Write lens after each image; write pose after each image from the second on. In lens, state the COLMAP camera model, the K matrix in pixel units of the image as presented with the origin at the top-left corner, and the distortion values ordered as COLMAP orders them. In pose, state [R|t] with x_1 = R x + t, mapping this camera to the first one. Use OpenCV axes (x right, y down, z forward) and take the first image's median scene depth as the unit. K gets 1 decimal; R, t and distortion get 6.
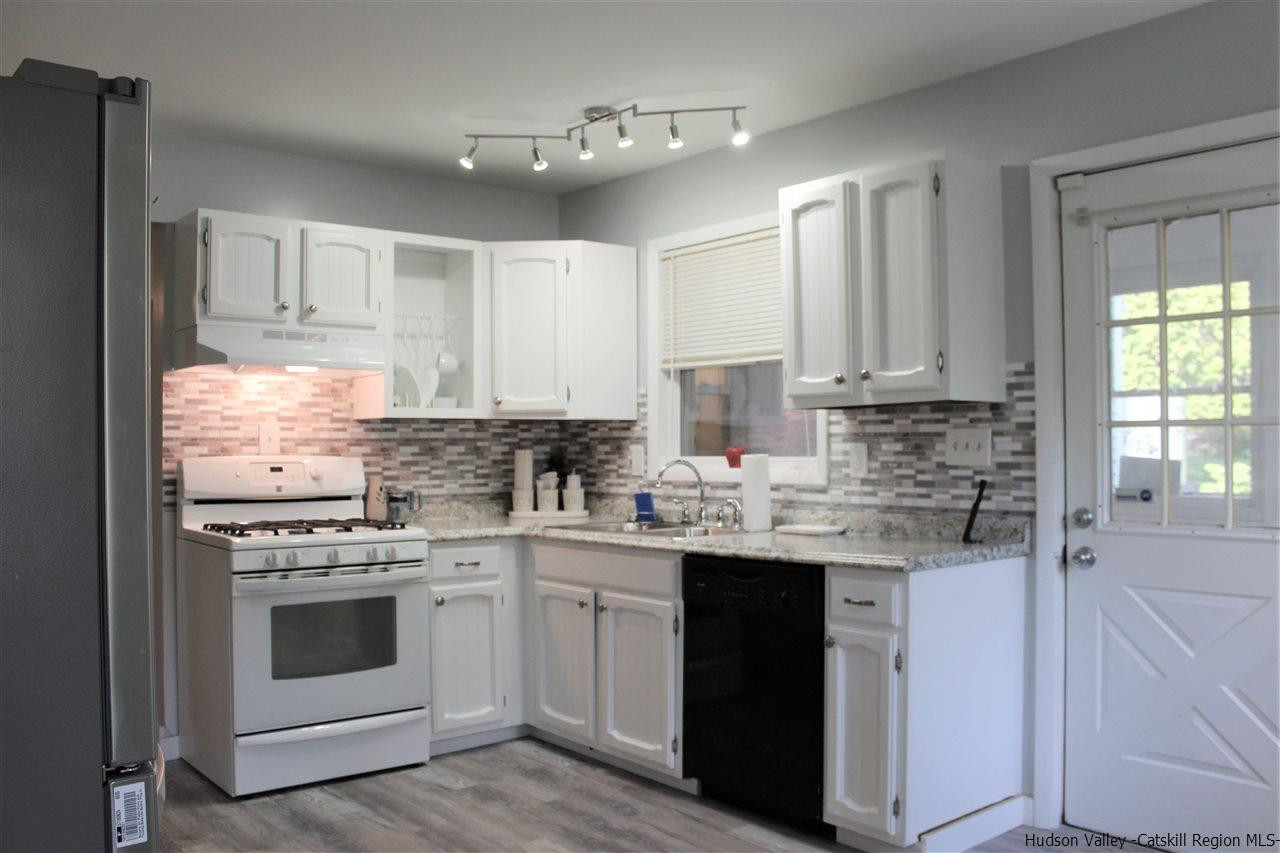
lens RADIAL K [[1113.7, 0, 638.2], [0, 1113.7, 433.1], [0, 0, 1]] dist [-0.168492, 0.172278]
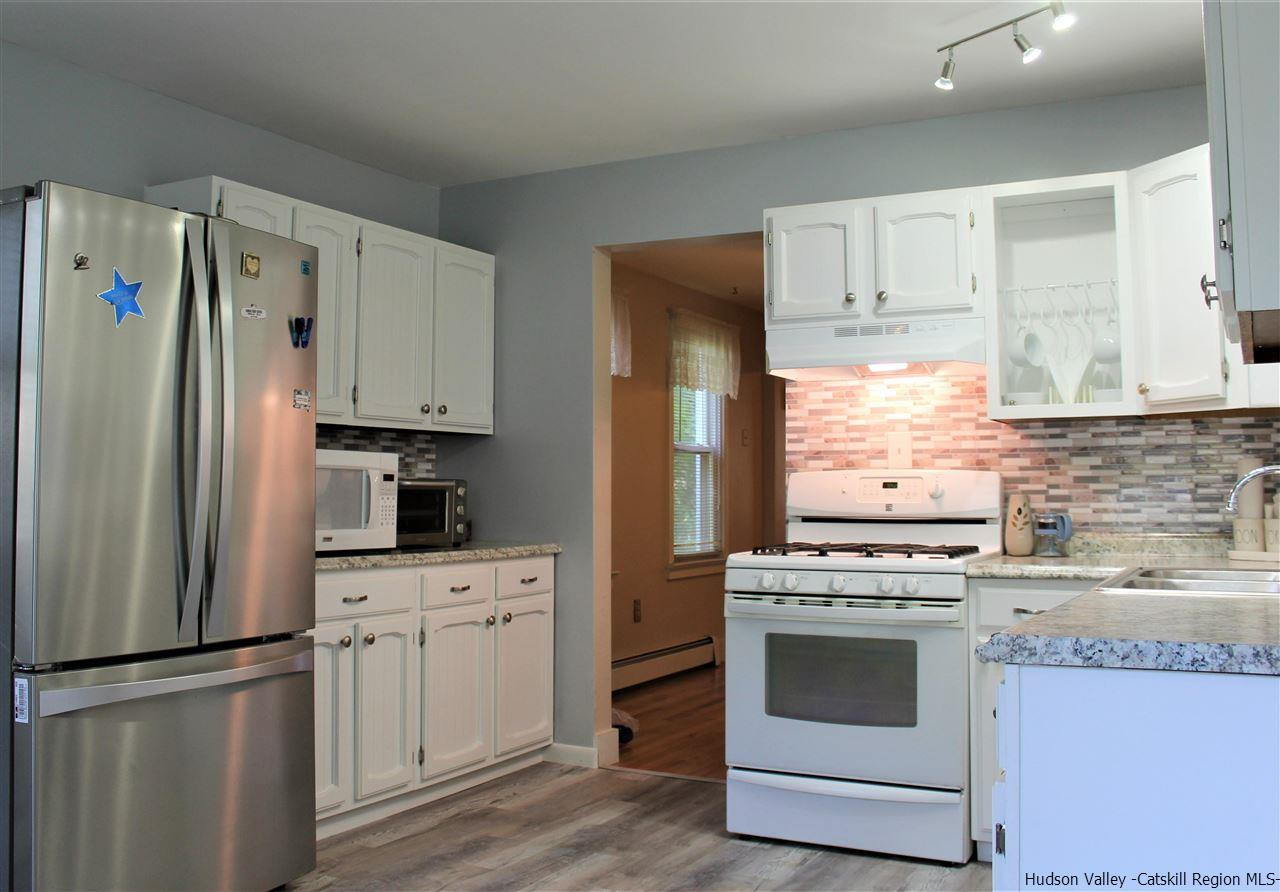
lens RADIAL K [[1244.4, 0, 639.9], [0, 1244.4, 413.4], [0, 0, 1]] dist [-0.126366, 0.000598]
pose [[0.387420, -0.053672, -0.920339, 0.497528], [0.009011, 0.998477, -0.054435, 0.027744], [0.921859, 0.012796, 0.387314, 0.435298]]
